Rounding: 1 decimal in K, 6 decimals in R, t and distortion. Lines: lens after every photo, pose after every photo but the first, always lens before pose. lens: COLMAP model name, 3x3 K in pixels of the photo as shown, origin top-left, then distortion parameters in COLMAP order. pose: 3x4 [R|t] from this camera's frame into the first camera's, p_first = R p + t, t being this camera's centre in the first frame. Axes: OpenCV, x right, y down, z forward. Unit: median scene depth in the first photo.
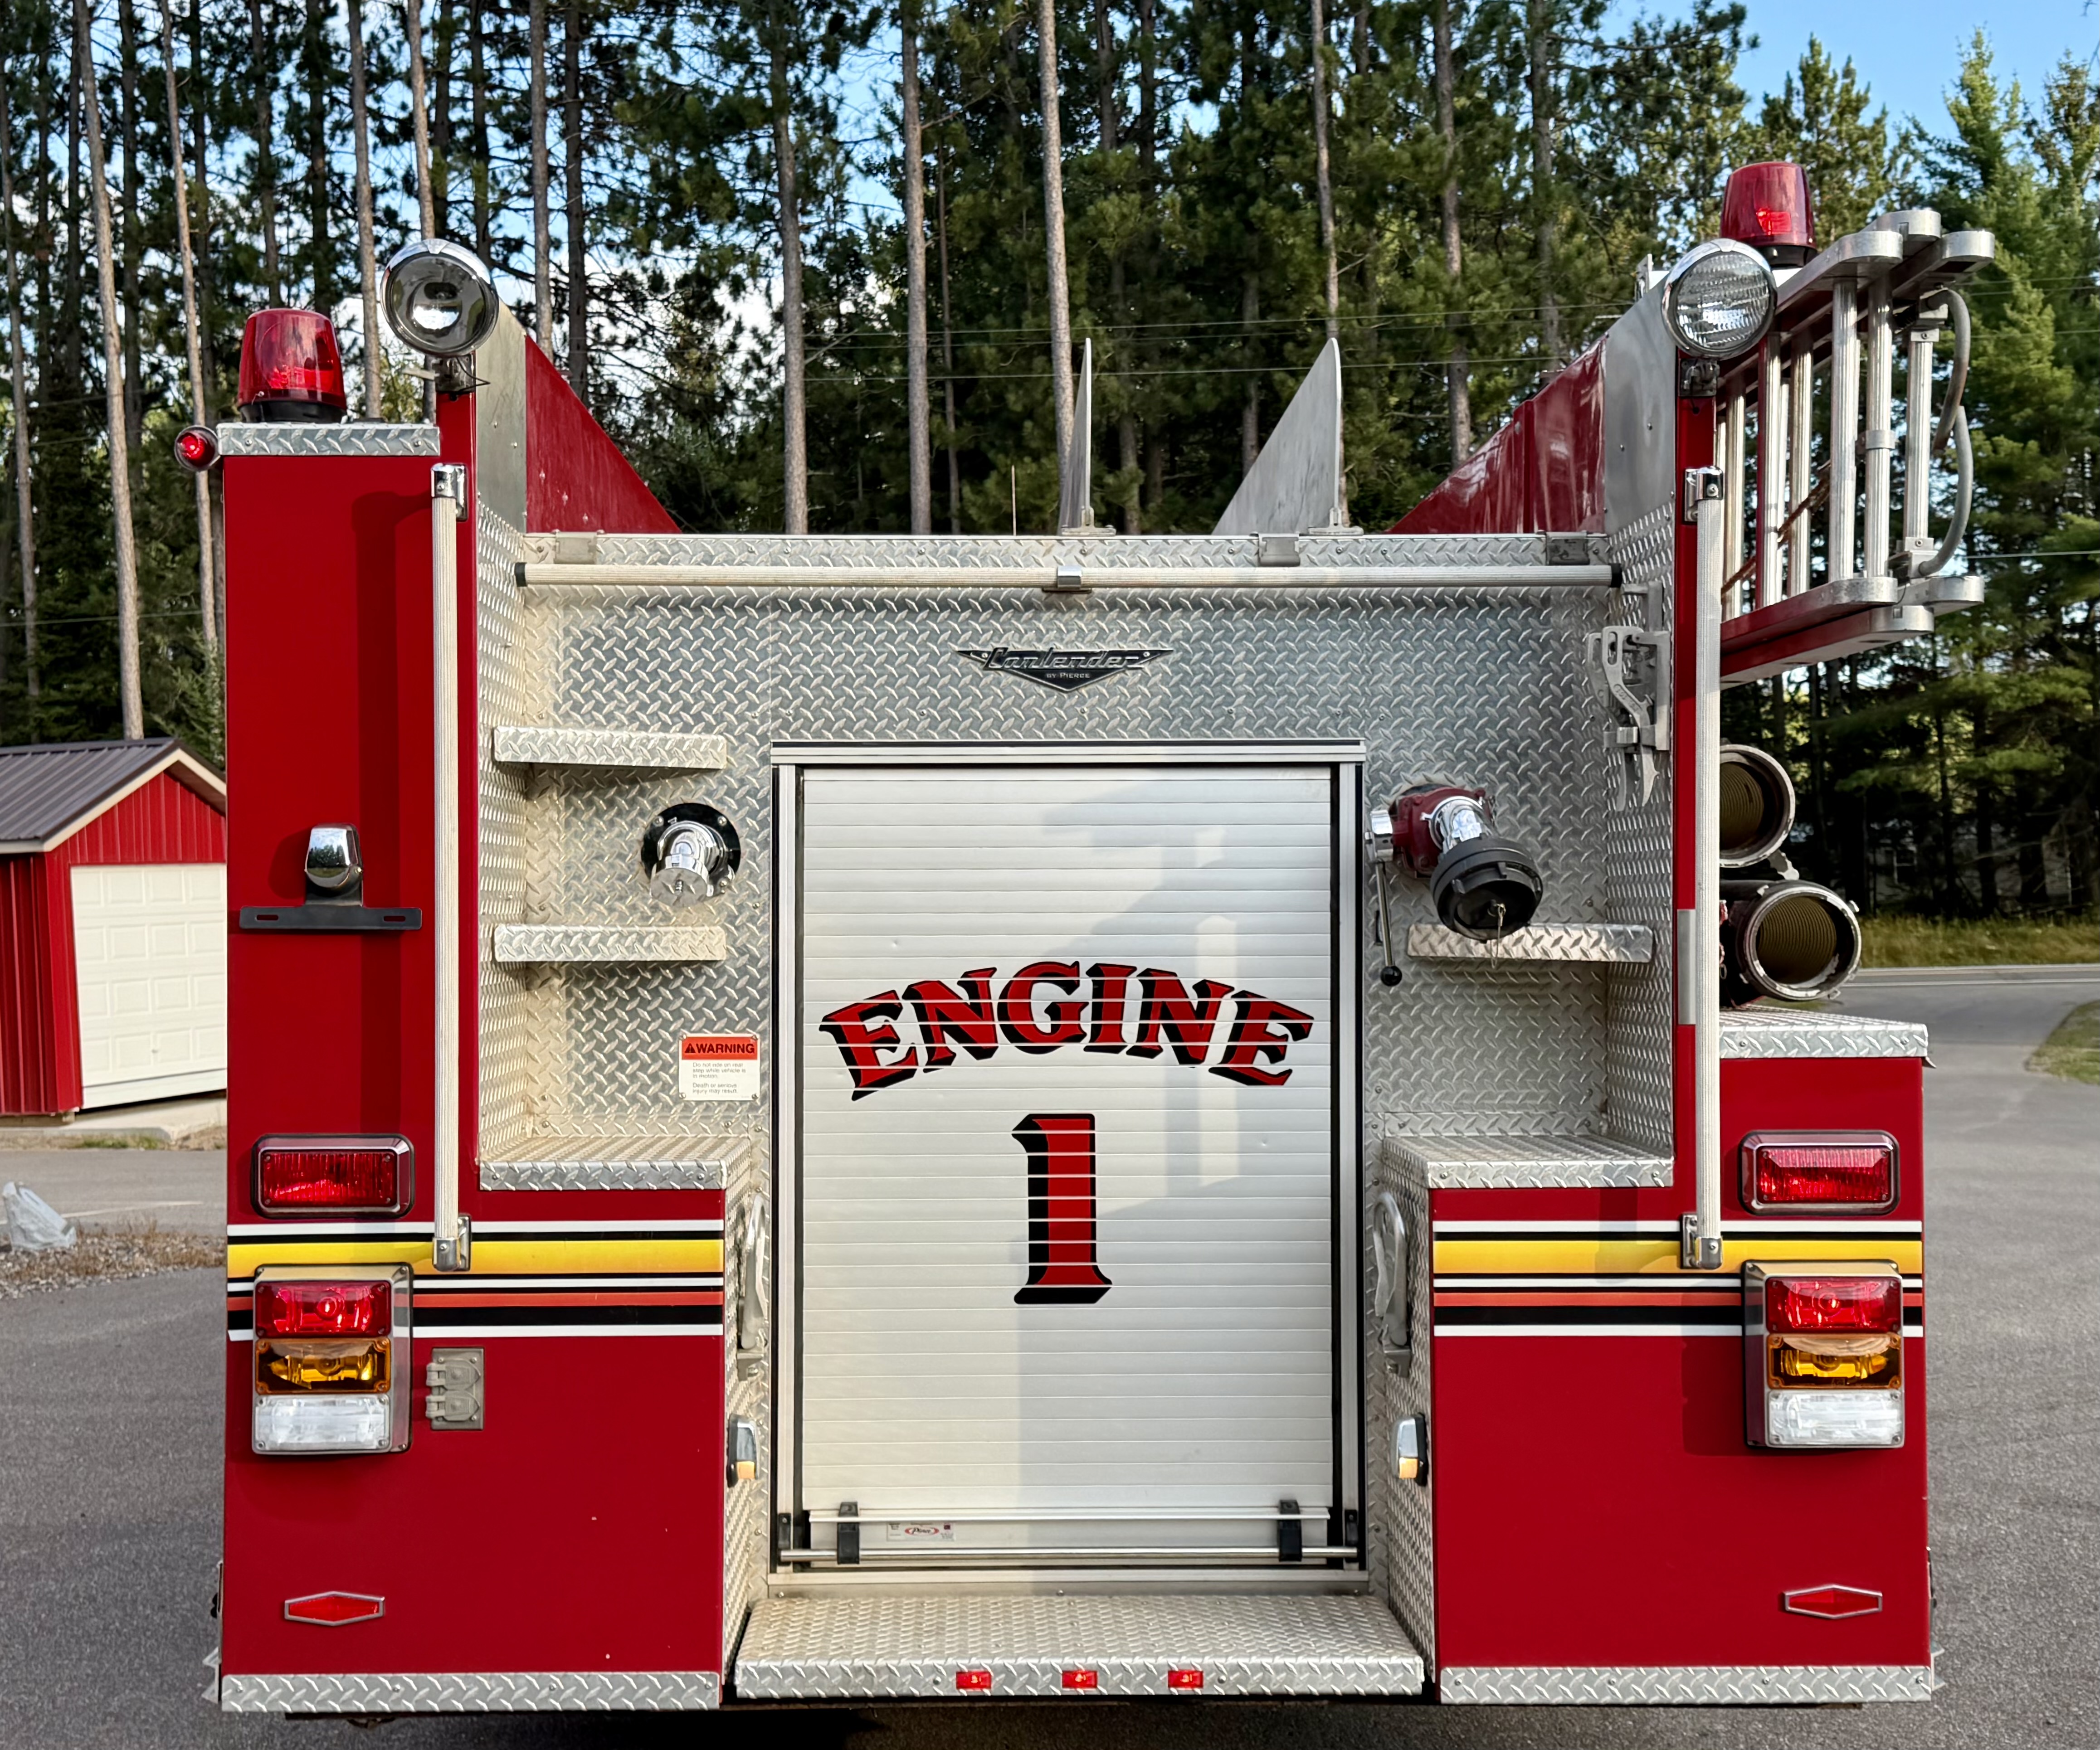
lens RADIAL K [[2774.4, 0, 999.3], [0, 2774.4, 876.4], [0, 0, 1]] dist [0.049023, 0.024023]
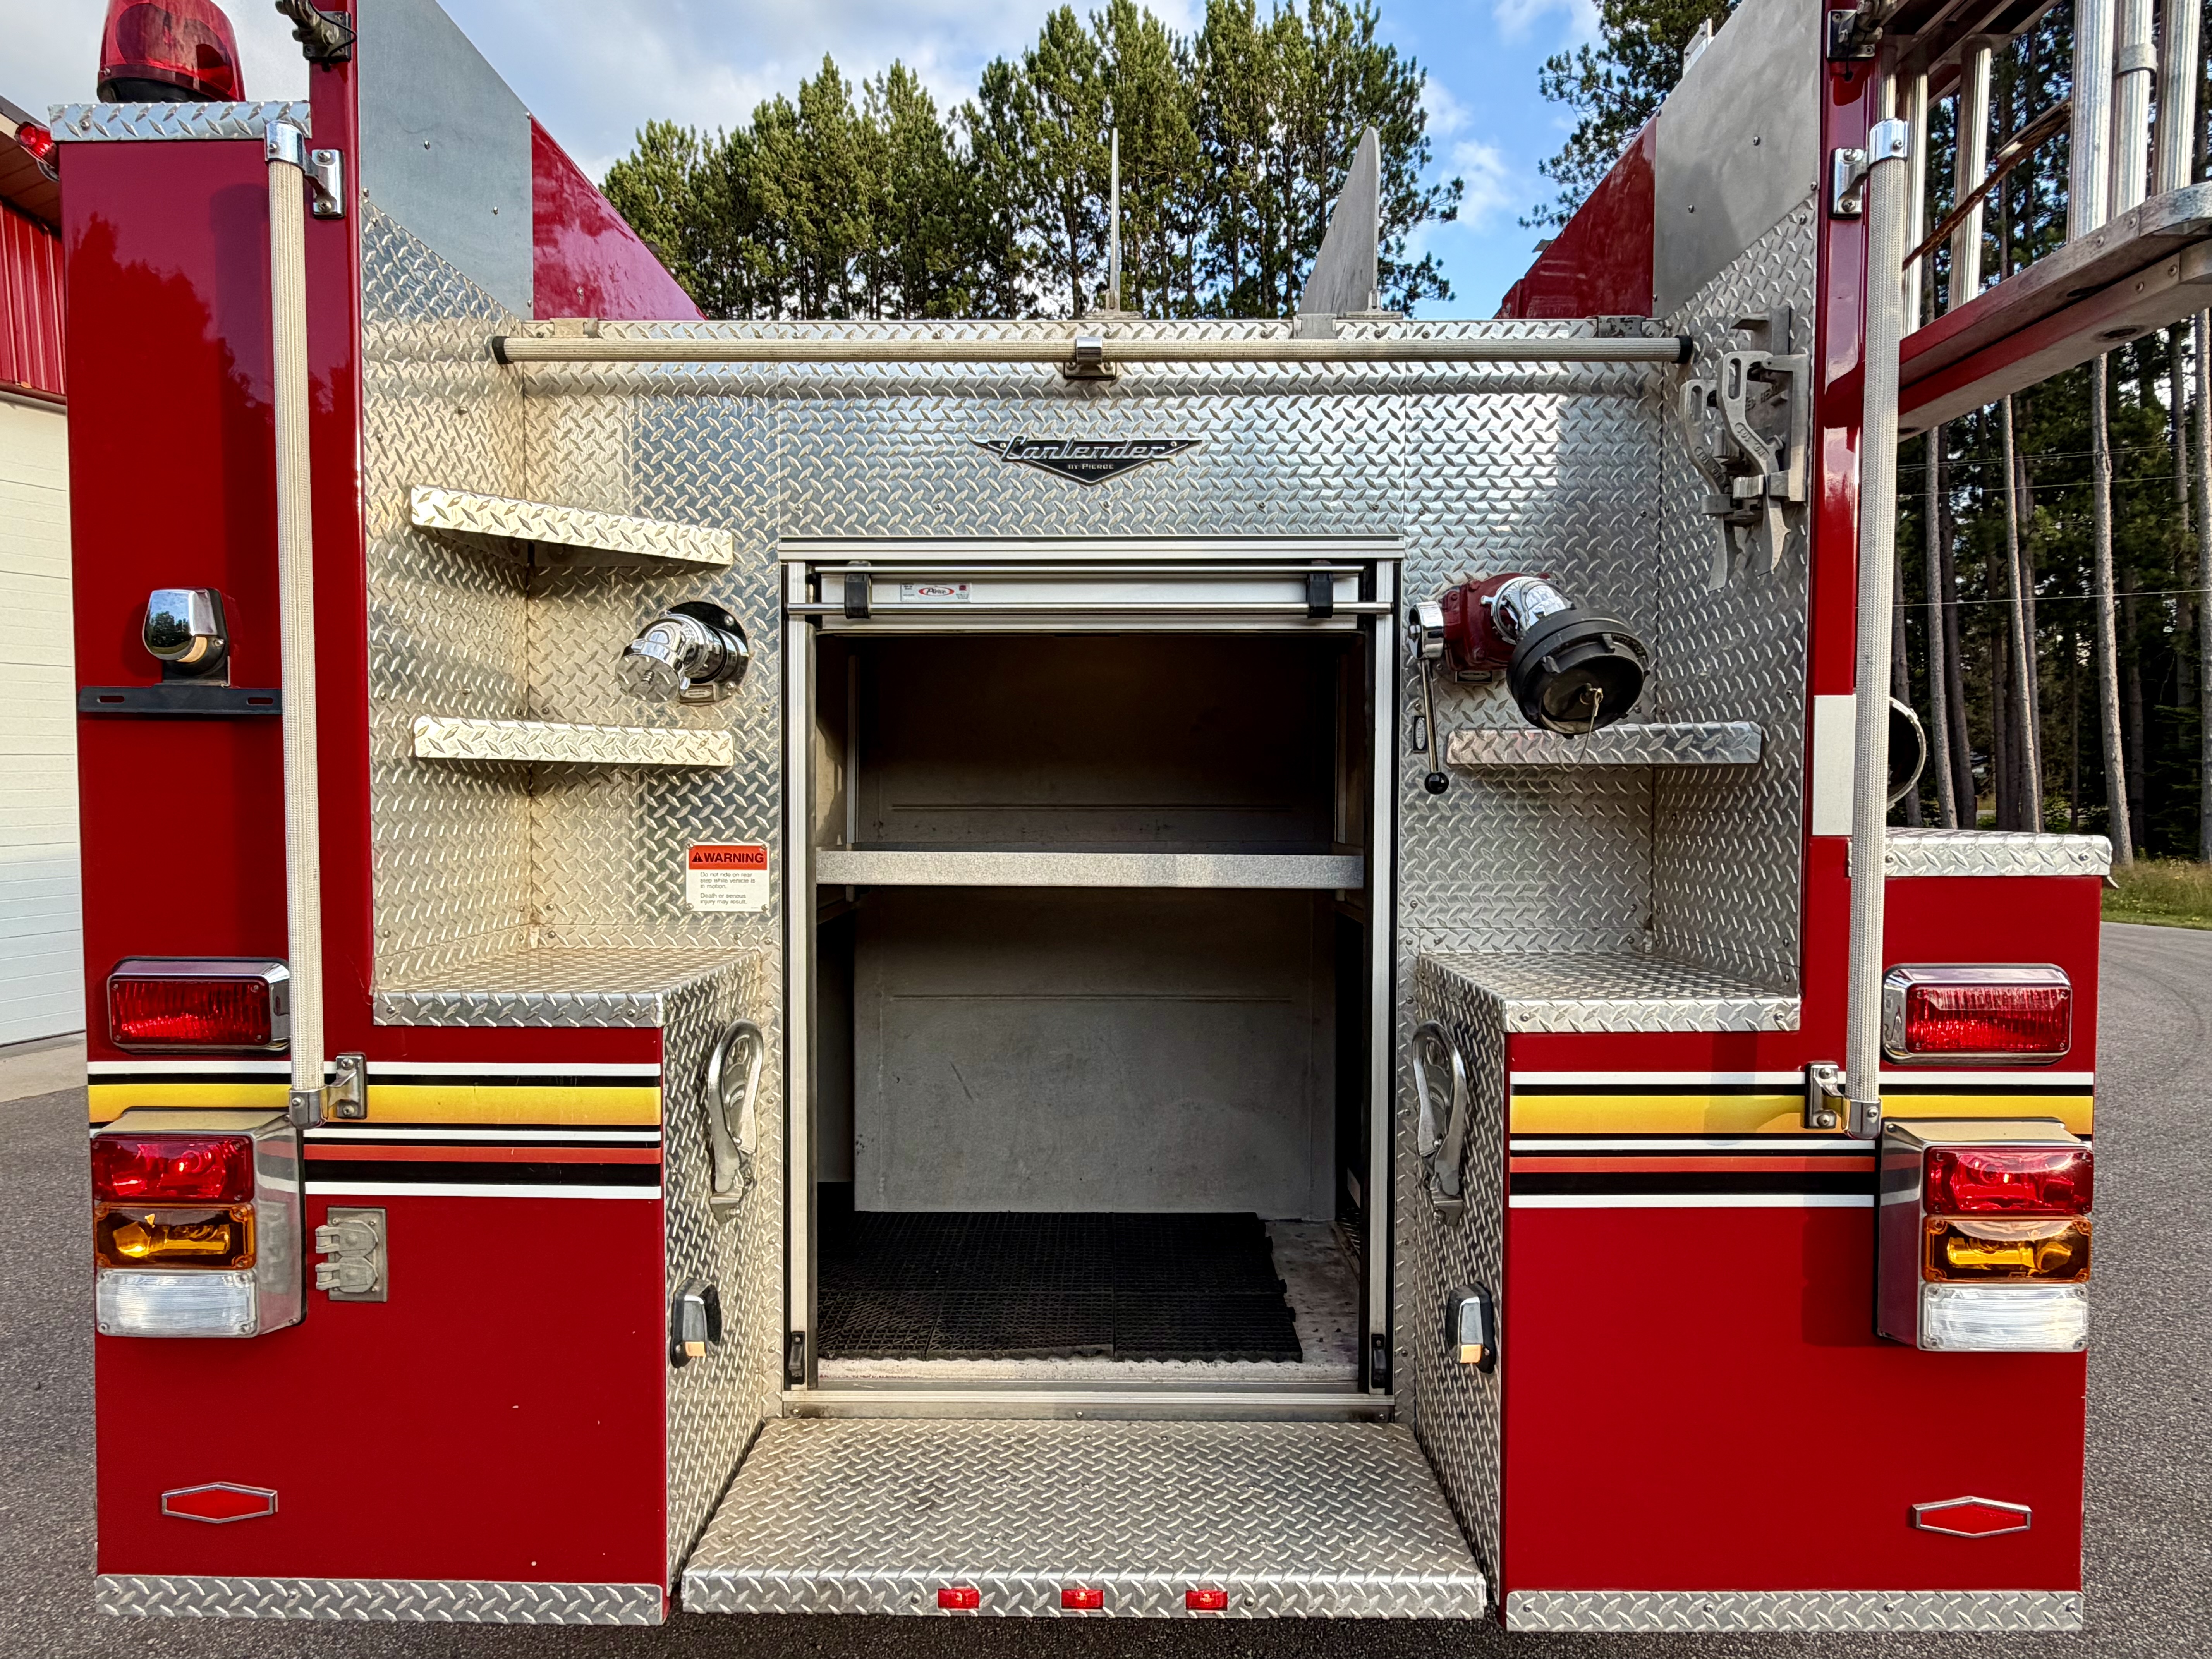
lens RADIAL K [[1230.0, 0, 1106.0], [0, 1230.0, 829.5], [0, 0, 1]] dist [-0.004658, -0.000207]
pose [[0.999854, 0.004482, -0.016472, 0.037420], [-0.003774, 0.999078, 0.042760, 0.033406], [0.016648, -0.042692, 0.998950, 0.576552]]
